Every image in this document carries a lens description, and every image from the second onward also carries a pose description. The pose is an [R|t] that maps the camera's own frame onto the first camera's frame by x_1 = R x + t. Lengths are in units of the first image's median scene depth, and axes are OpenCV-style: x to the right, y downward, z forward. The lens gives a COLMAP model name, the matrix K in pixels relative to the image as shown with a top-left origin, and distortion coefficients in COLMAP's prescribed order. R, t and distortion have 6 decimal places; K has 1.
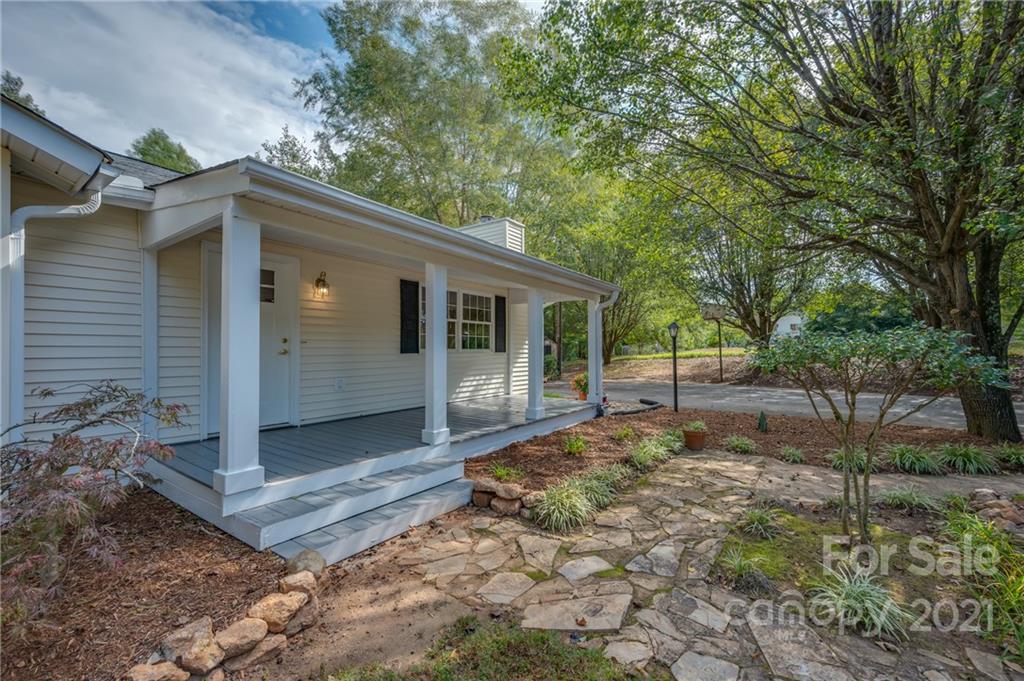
lens RADIAL K [[402.7, 0, 526.7], [0, 402.7, 347.7], [0, 0, 1]] dist [0.008940, -0.001589]
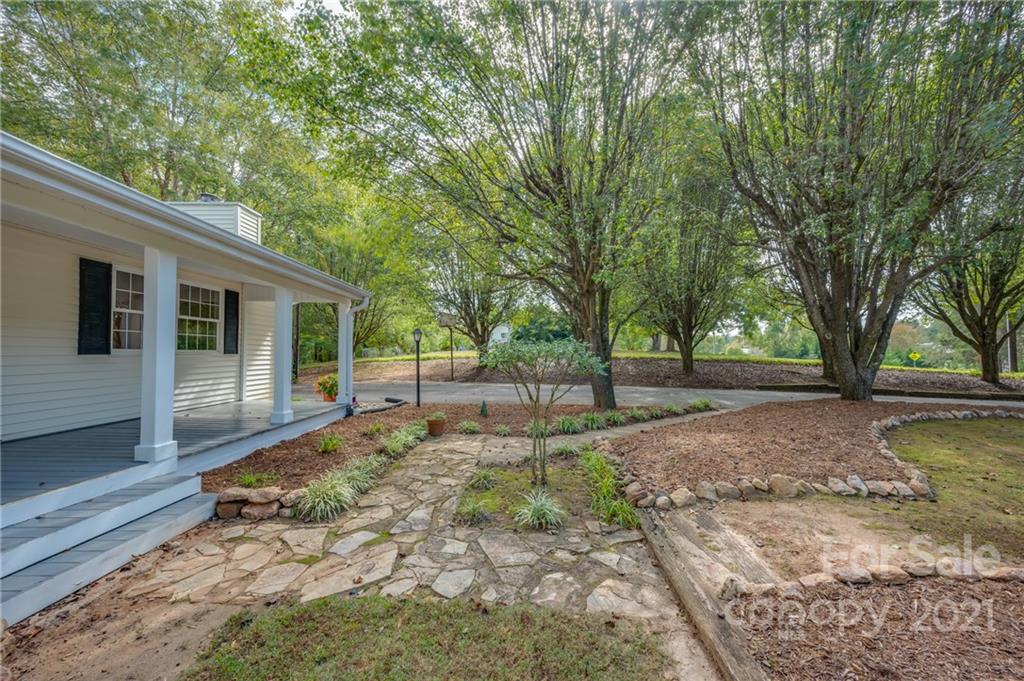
lens RADIAL K [[402.7, 0, 511.1], [0, 402.7, 343.7], [0, 0, 1]] dist [0.008940, -0.001589]
pose [[0.821222, 0.020316, 0.570247, -0.084960], [-0.010993, 0.999744, -0.019787, 0.000370], [-0.570503, 0.009981, 0.821235, -0.109317]]
